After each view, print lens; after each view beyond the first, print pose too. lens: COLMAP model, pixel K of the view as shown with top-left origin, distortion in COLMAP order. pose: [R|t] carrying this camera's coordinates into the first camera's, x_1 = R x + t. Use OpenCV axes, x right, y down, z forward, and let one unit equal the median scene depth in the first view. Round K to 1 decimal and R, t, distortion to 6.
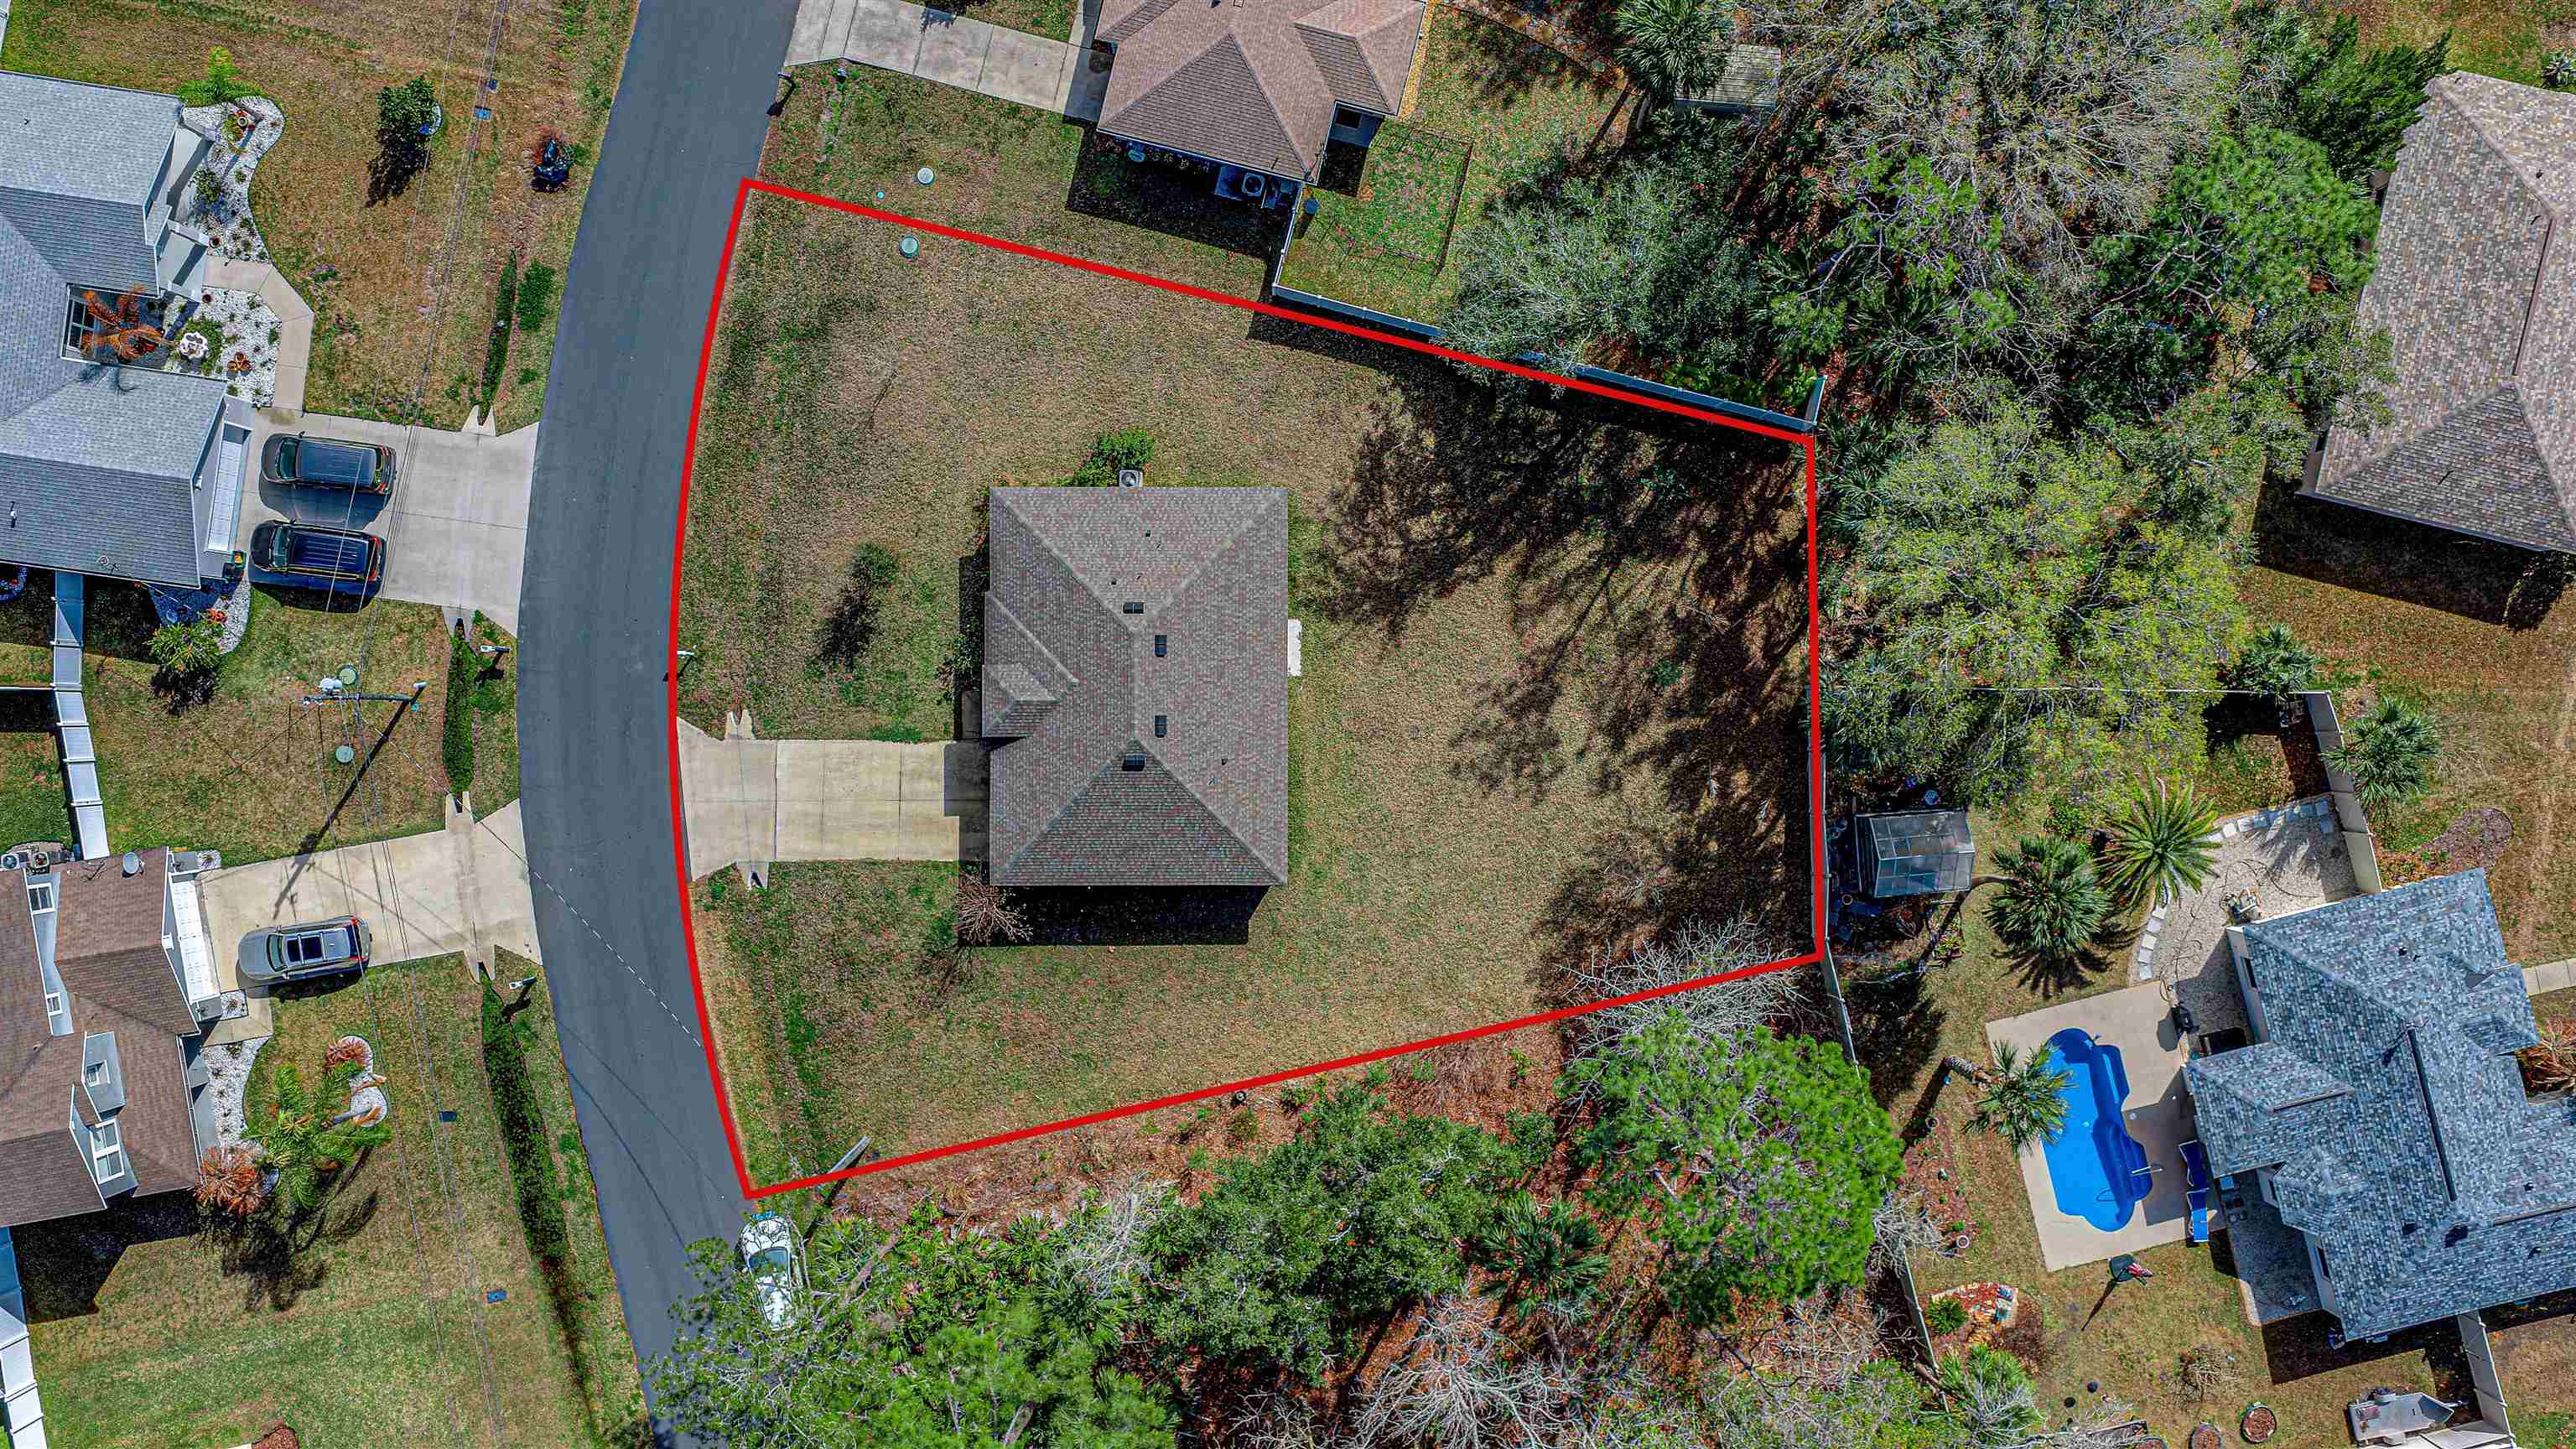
lens RADIAL K [[2105.3, 0, 1288.0], [0, 2105.3, 724.5], [0, 0, 1]] dist [0.037084, -0.075123]
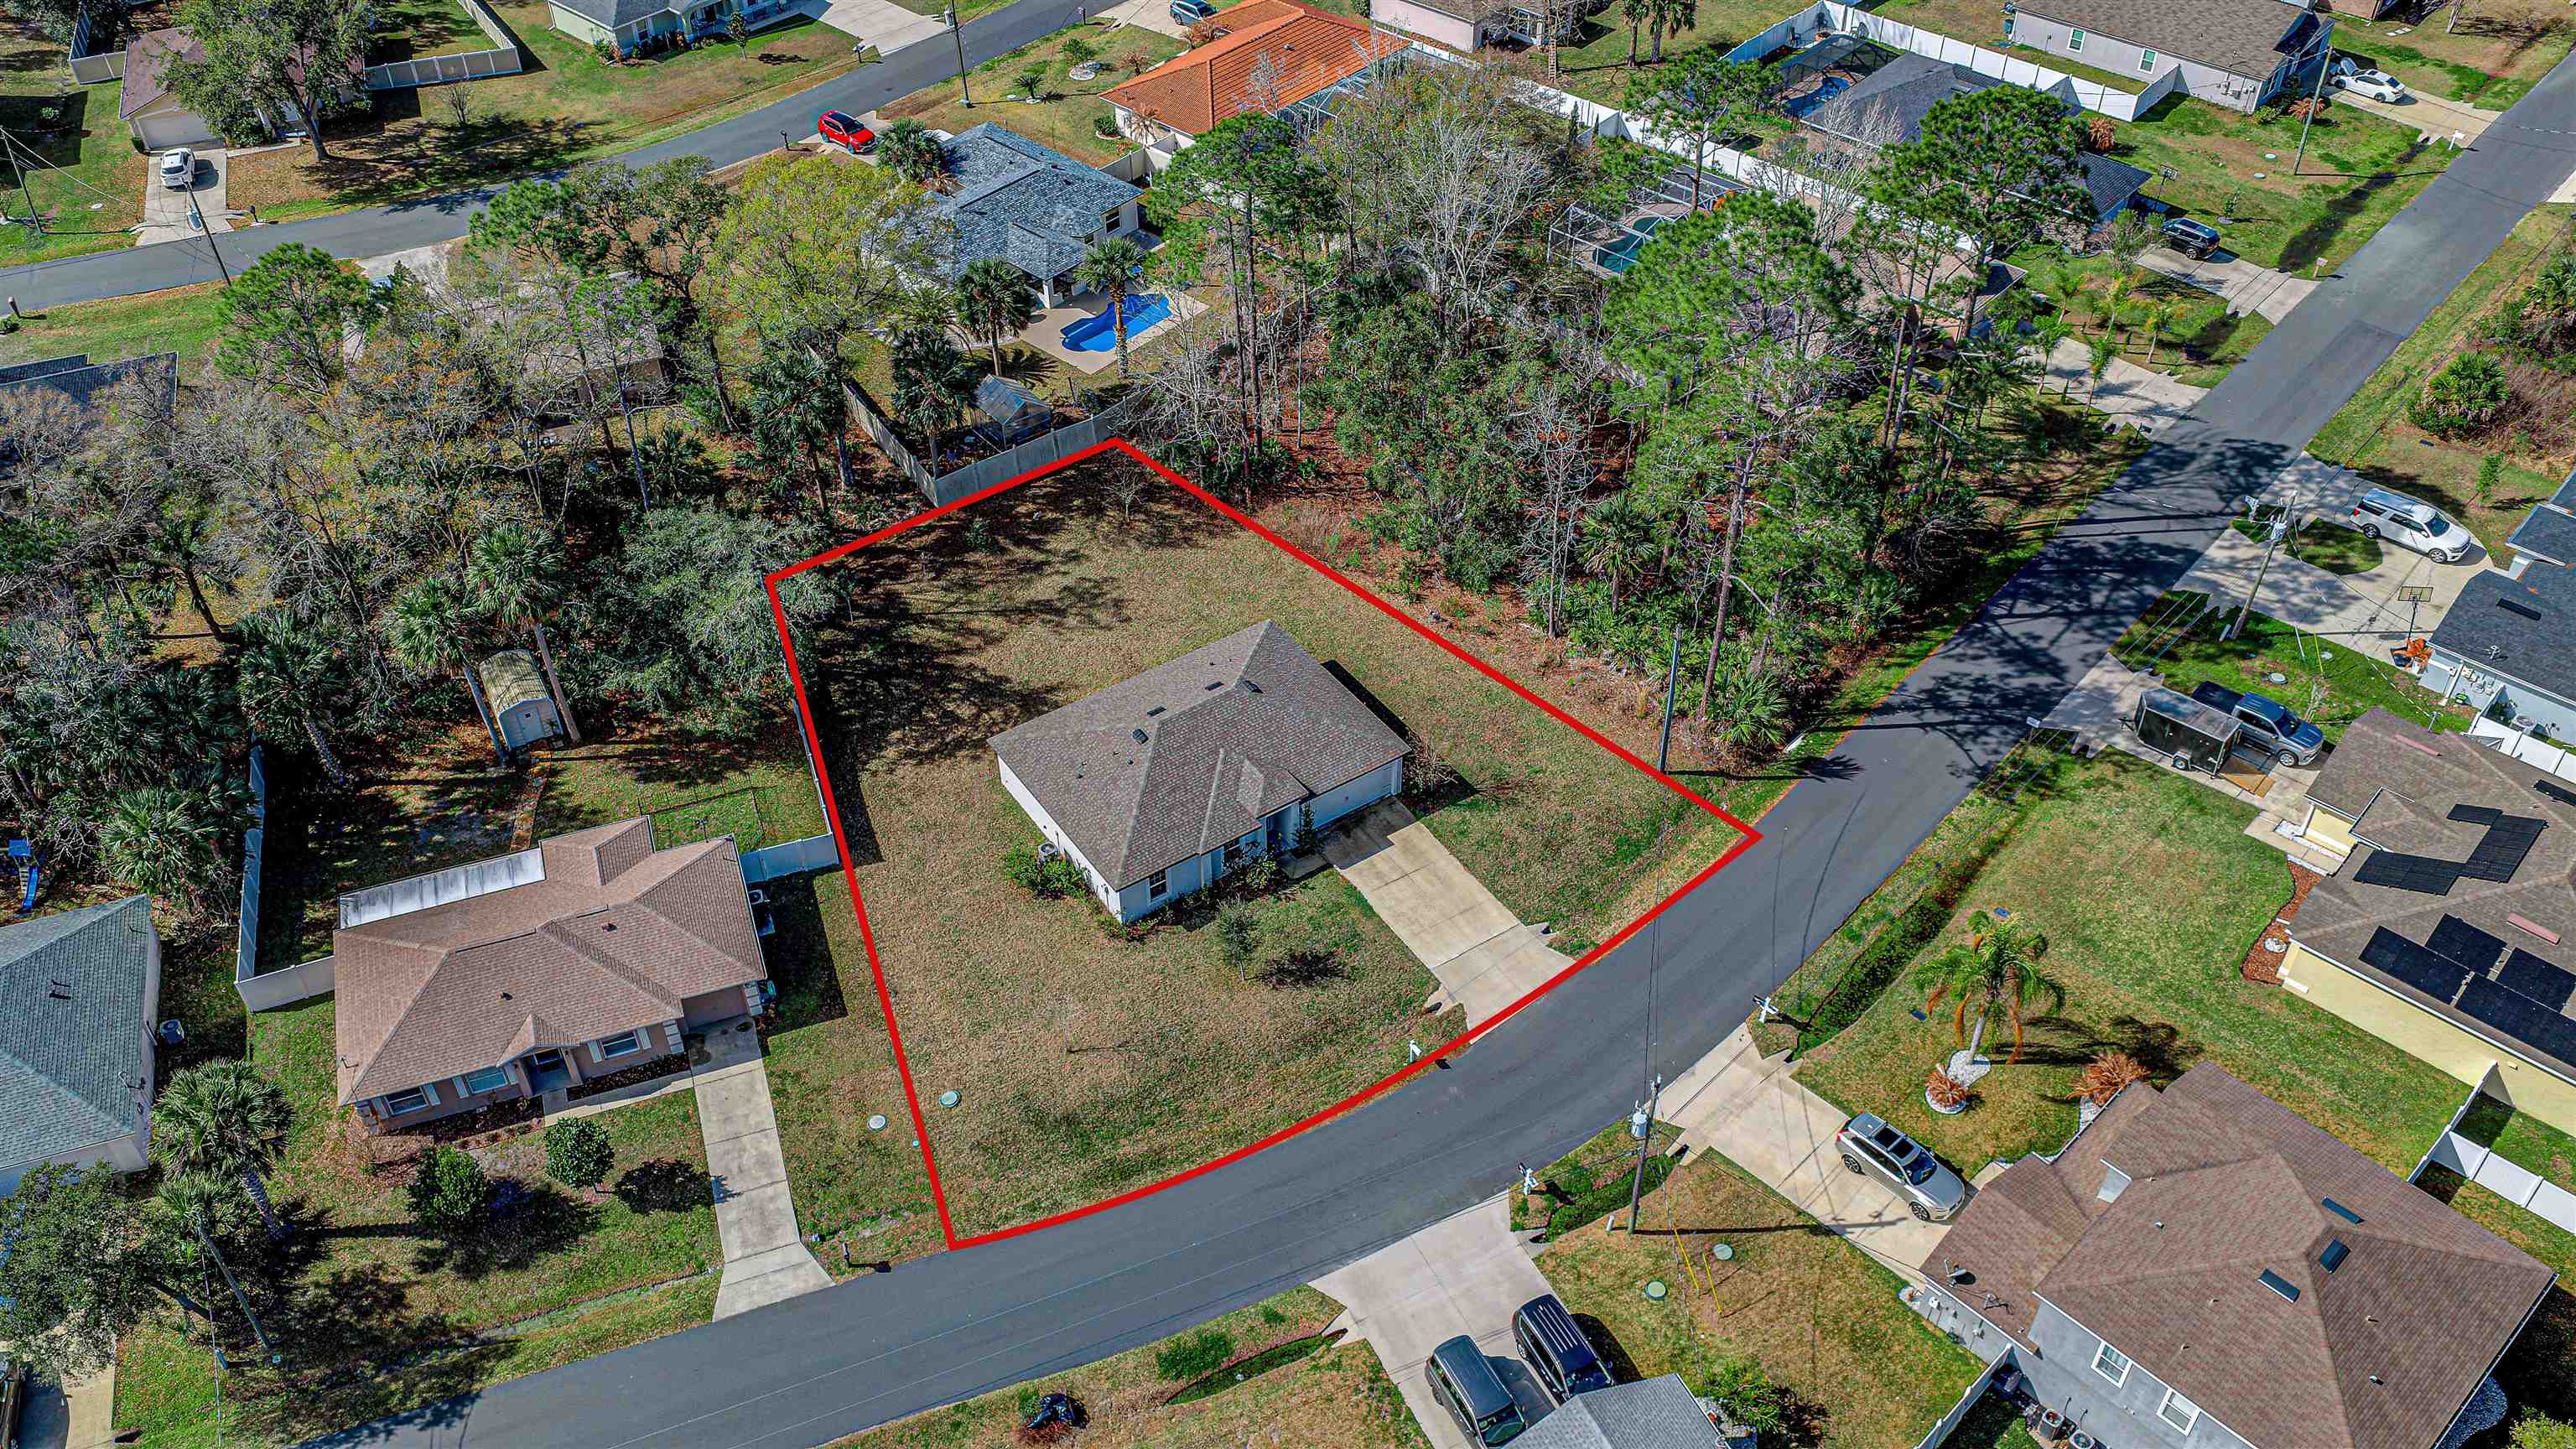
lens RADIAL K [[2105.3, 0, 1288.0], [0, 2105.3, 724.5], [0, 0, 1]] dist [0.037084, -0.075123]
pose [[-0.557010, -0.543576, 0.627905, -0.793945], [0.830430, -0.374721, 0.412274, -0.437071], [0.011187, 0.751072, 0.660125, 0.217290]]
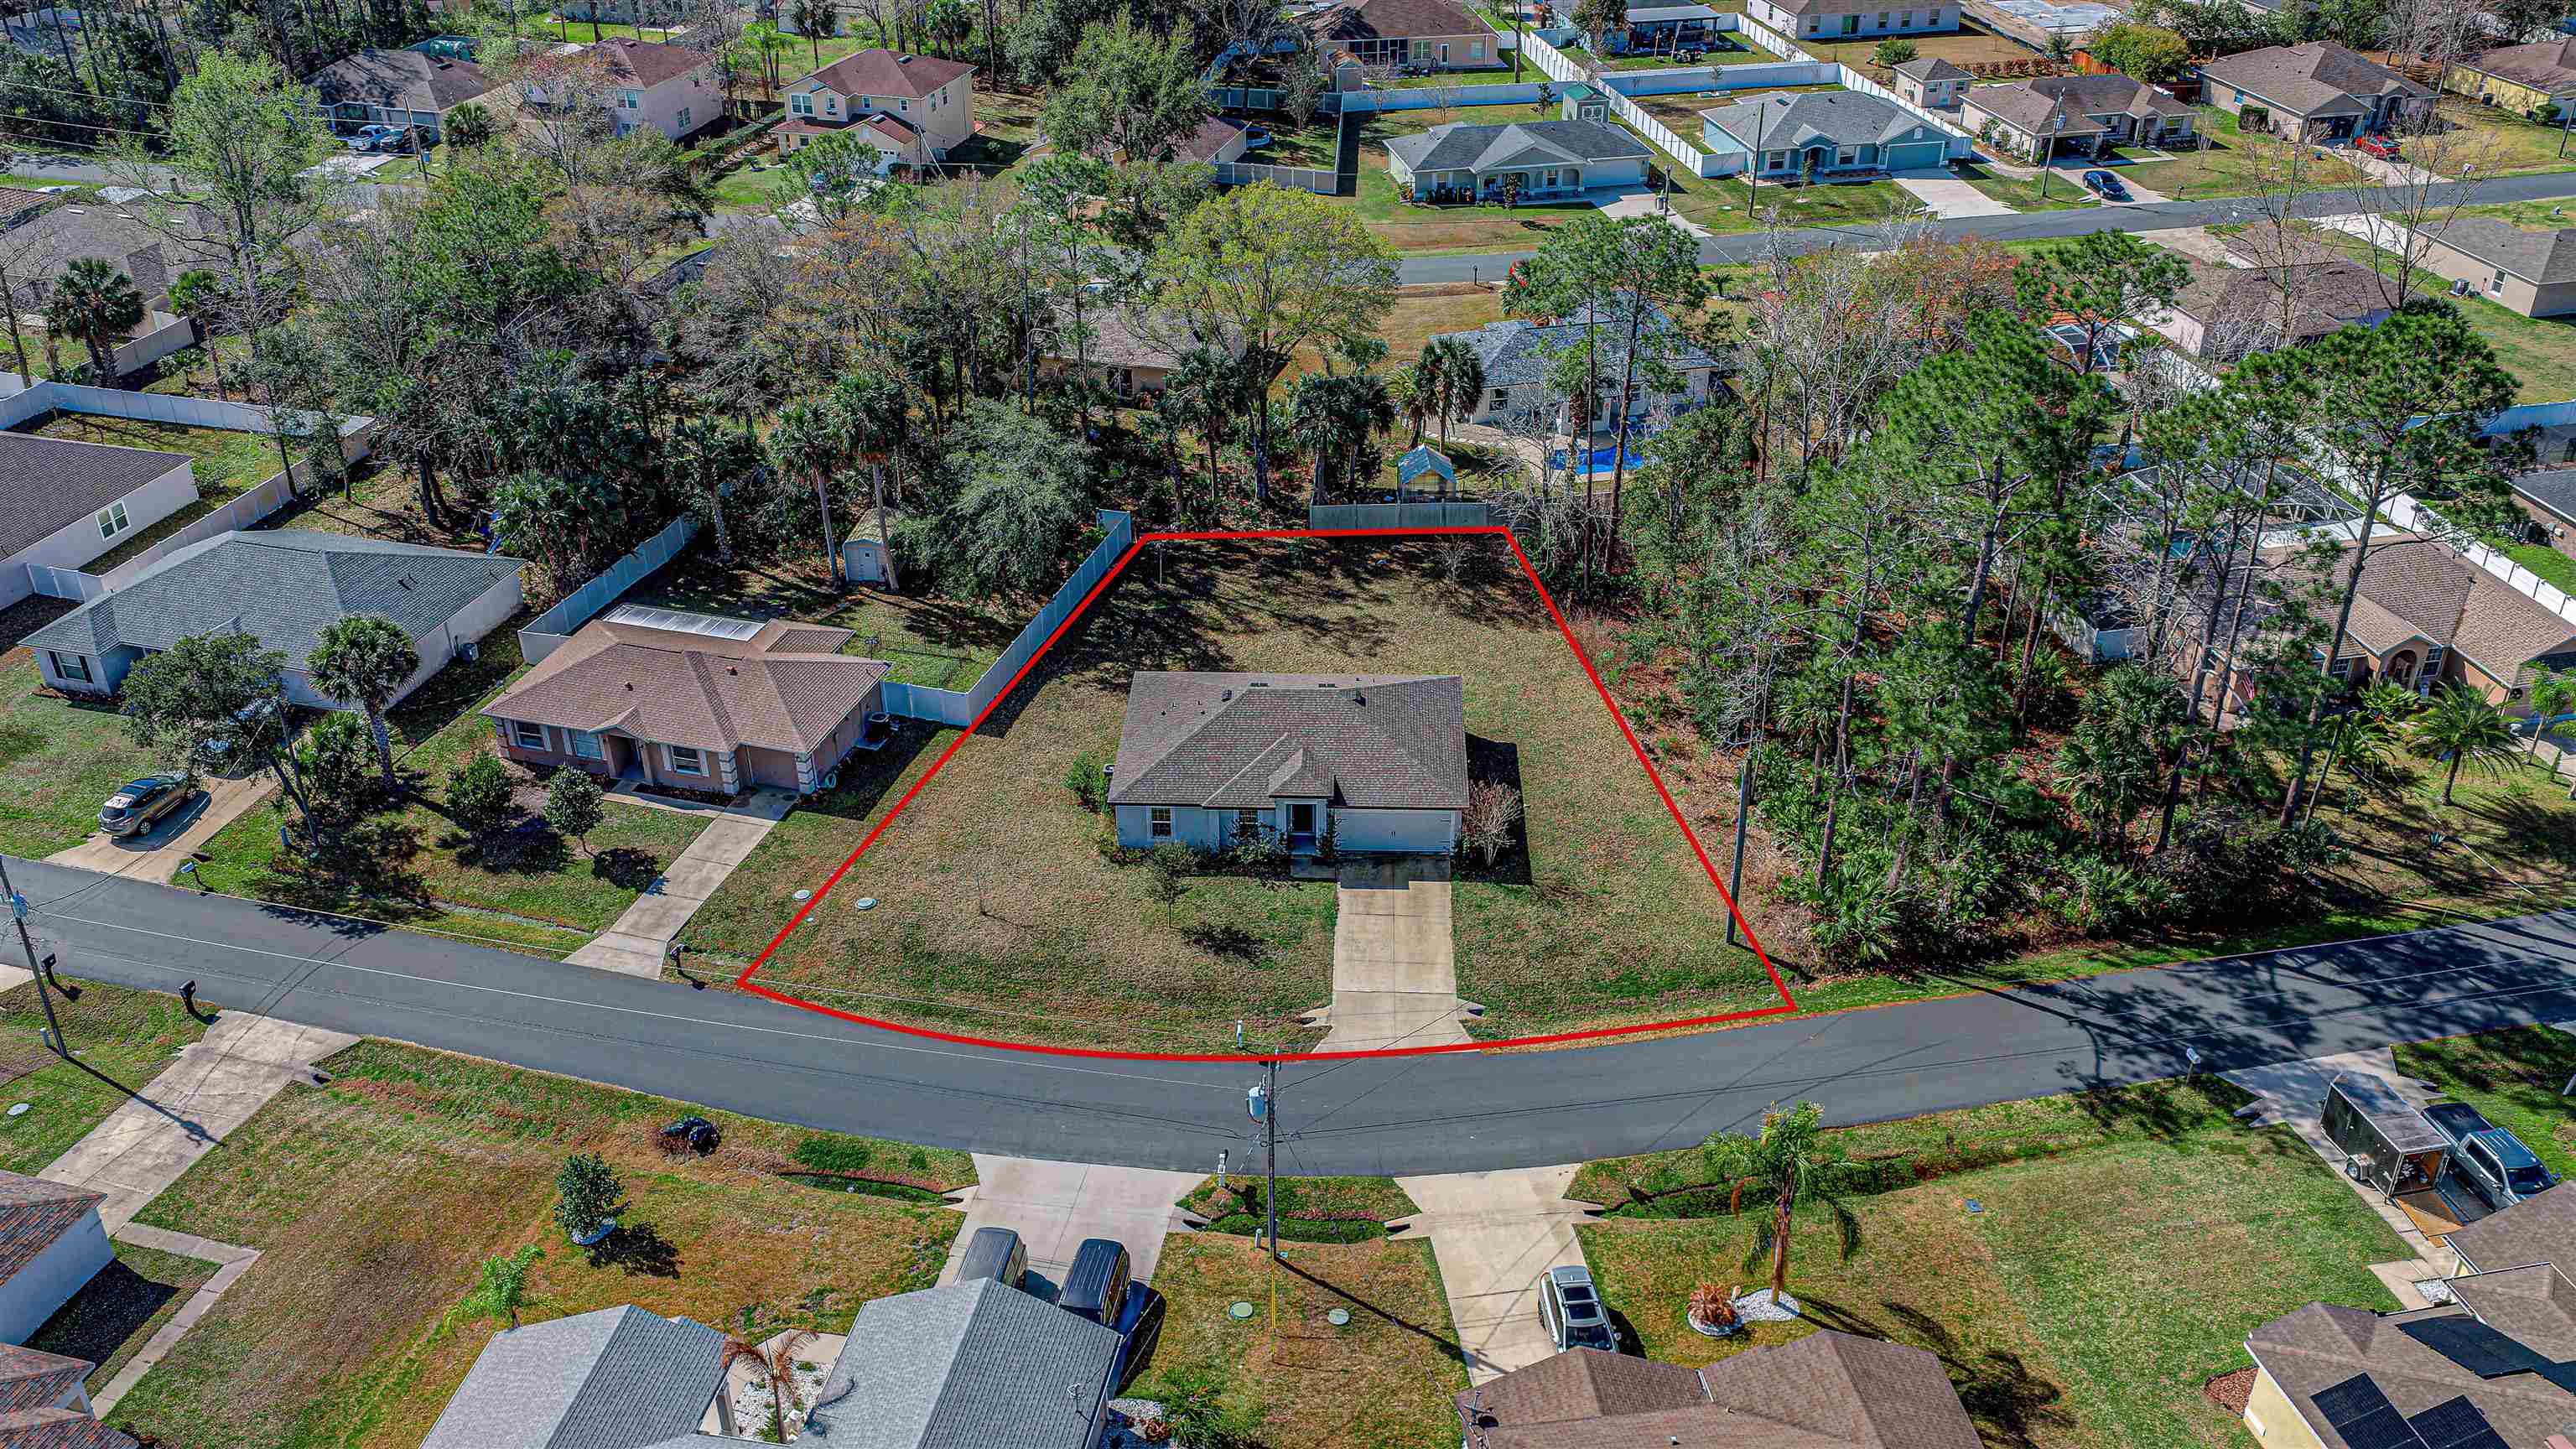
lens RADIAL K [[2098.3, 0, 1288.0], [0, 2098.3, 724.5], [0, 0, 1]] dist [0.021348, -0.003242]
pose [[0.041551, -0.504763, 0.862258, -1.026127], [0.999121, 0.016155, -0.038689, 0.021906], [0.005599, 0.863107, 0.504990, 0.397970]]
